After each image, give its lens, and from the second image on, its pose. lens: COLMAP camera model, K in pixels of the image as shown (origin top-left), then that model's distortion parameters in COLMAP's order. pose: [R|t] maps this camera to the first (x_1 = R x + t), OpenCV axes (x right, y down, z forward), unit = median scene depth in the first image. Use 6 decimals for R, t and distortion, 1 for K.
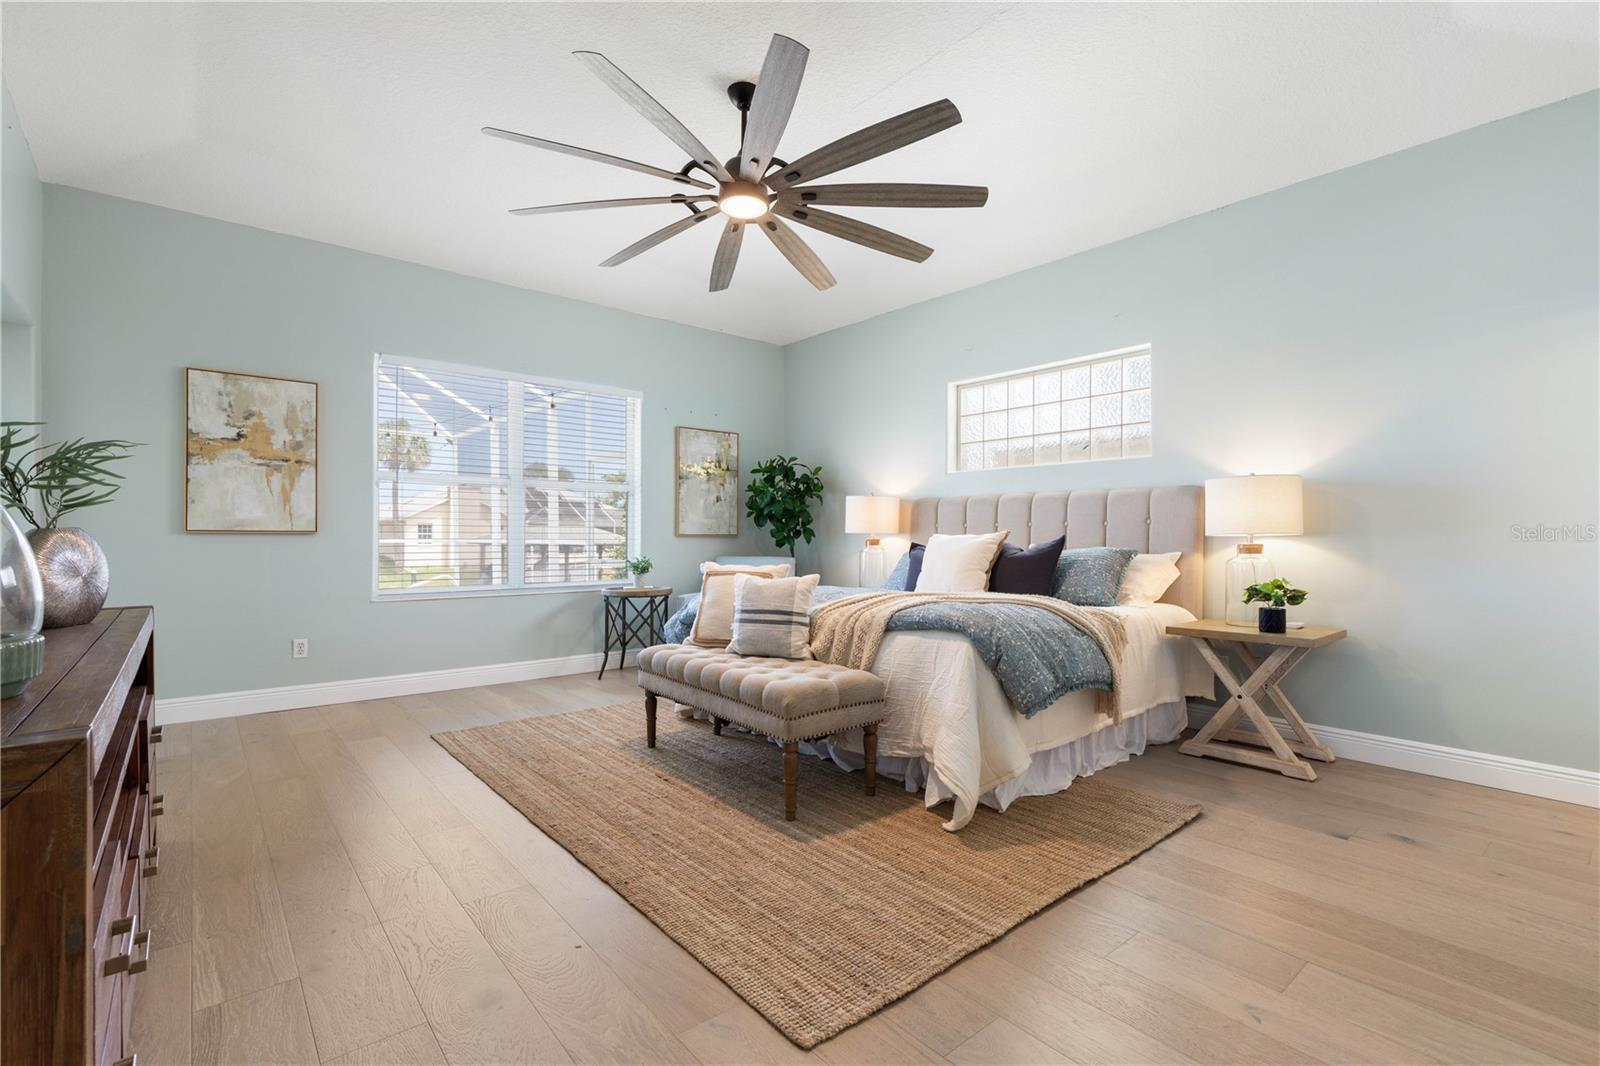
lens RADIAL K [[728.0, 0, 808.1], [0, 728.0, 541.1], [0, 0, 1]] dist [0.001567, 0.000336]
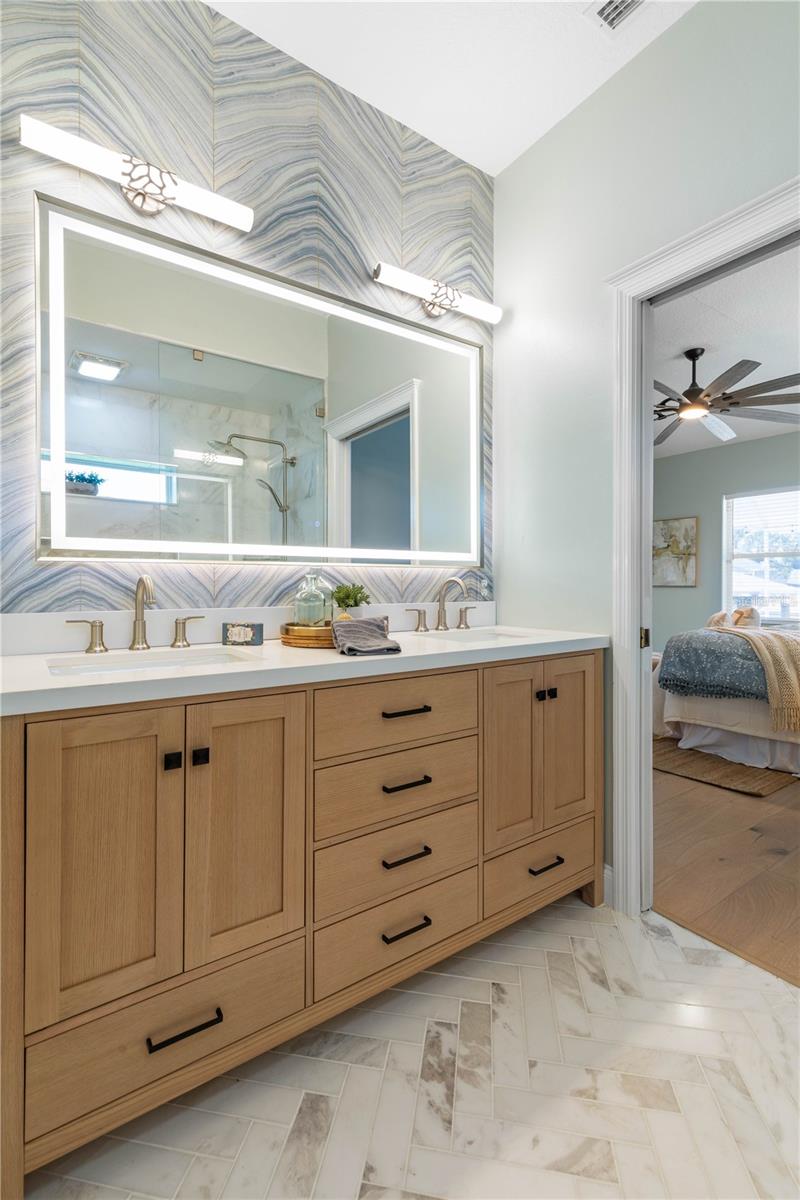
lens RADIAL K [[546.0, 0, 389.1], [0, 546.0, 582.5], [0, 0, 1]] dist [0.001567, 0.000336]
pose [[-0.103396, -0.008176, -0.994607, 1.046979], [-0.011375, 0.999911, -0.007037, -0.002822], [0.994575, 0.010586, -0.103479, 0.282279]]
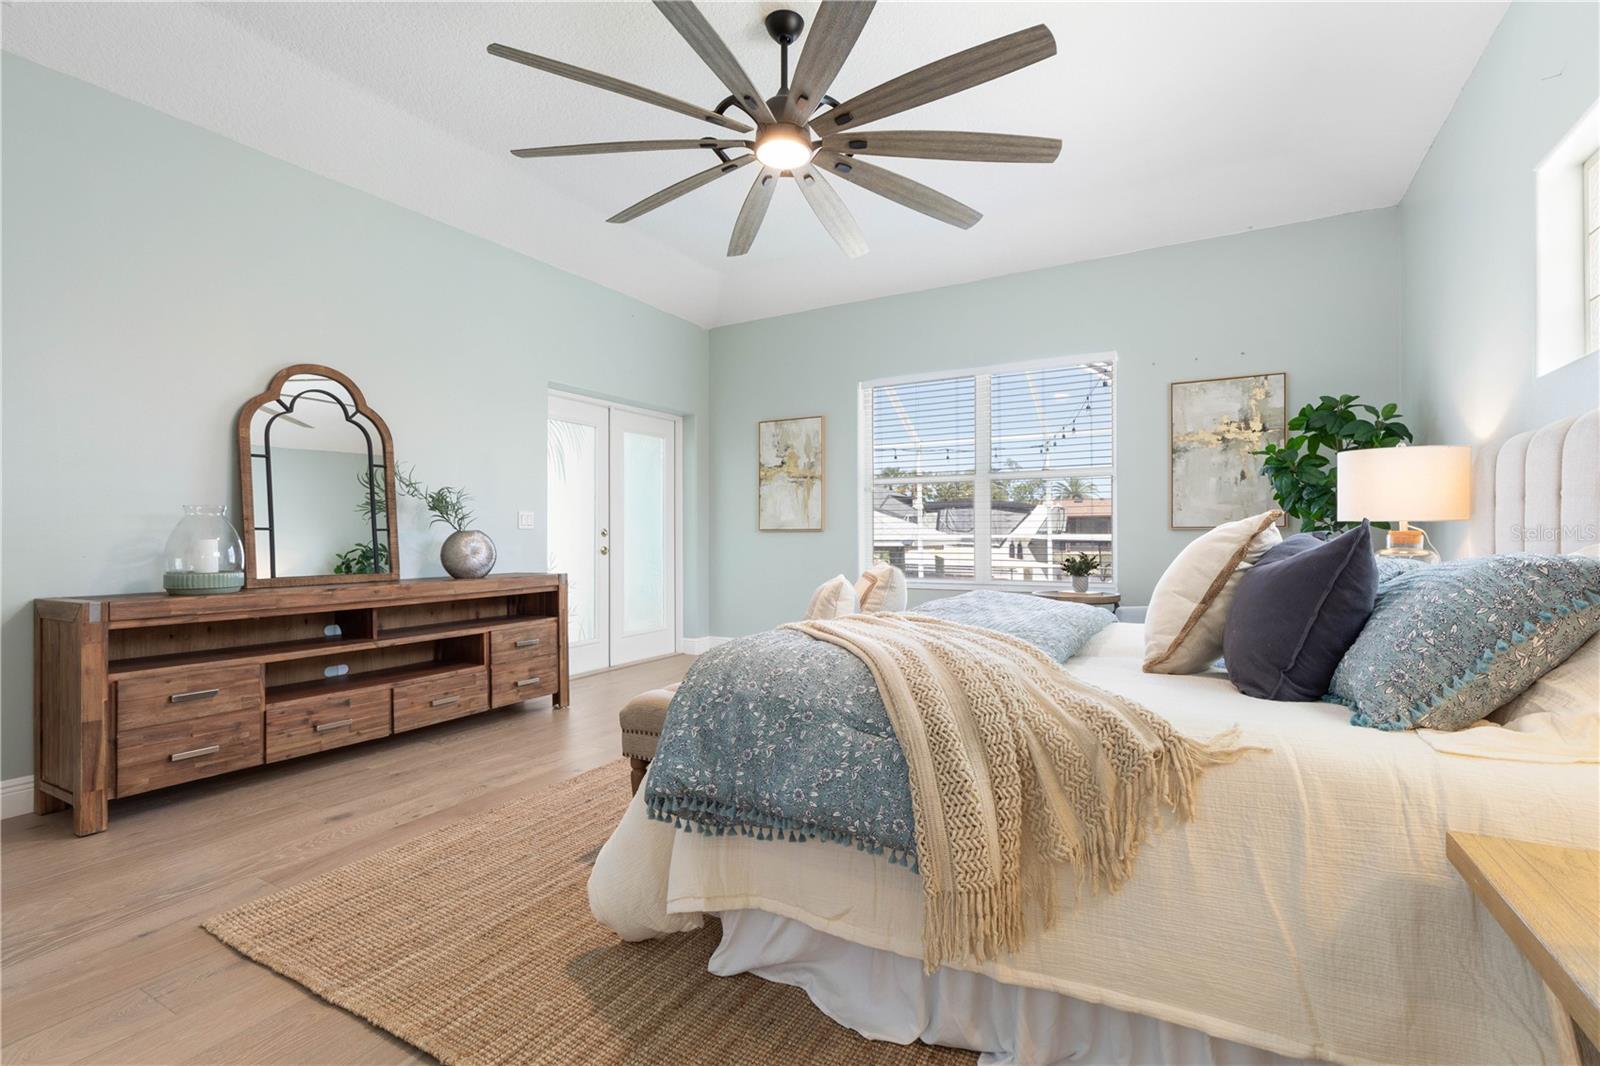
lens RADIAL K [[728.0, 0, 805.9], [0, 728.0, 533.5], [0, 0, 1]] dist [0.001567, 0.000336]
pose [[0.337824, -0.007531, -0.941179, 0.559796], [0.000362, 0.999969, -0.007872, 0.004034], [0.941209, 0.002319, 0.337816, 0.553561]]
